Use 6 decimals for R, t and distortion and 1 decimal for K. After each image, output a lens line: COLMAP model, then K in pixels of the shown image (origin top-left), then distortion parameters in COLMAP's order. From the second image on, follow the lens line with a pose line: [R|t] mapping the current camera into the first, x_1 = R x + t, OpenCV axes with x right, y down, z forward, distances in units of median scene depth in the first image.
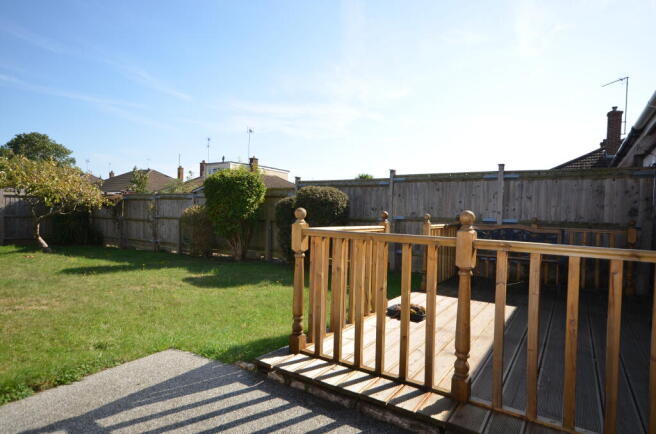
lens RADIAL K [[370.8, 0, 328.0], [0, 370.8, 217.0], [0, 0, 1]] dist [0.045186, 0.000299]
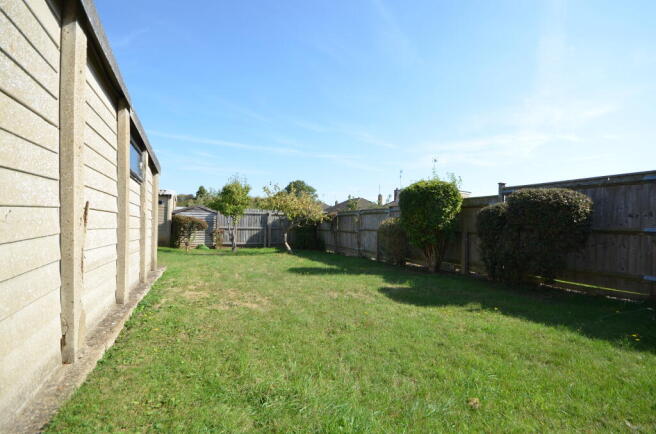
lens RADIAL K [[289.6, 0, 325.4], [0, 289.6, 224.1], [0, 0, 1]] dist [-0.000006, 0.000139]
pose [[0.845440, -0.005492, -0.534042, -0.066711], [-0.011598, 0.999523, -0.028640, 0.014459], [0.533944, 0.030407, 0.844973, 0.185600]]
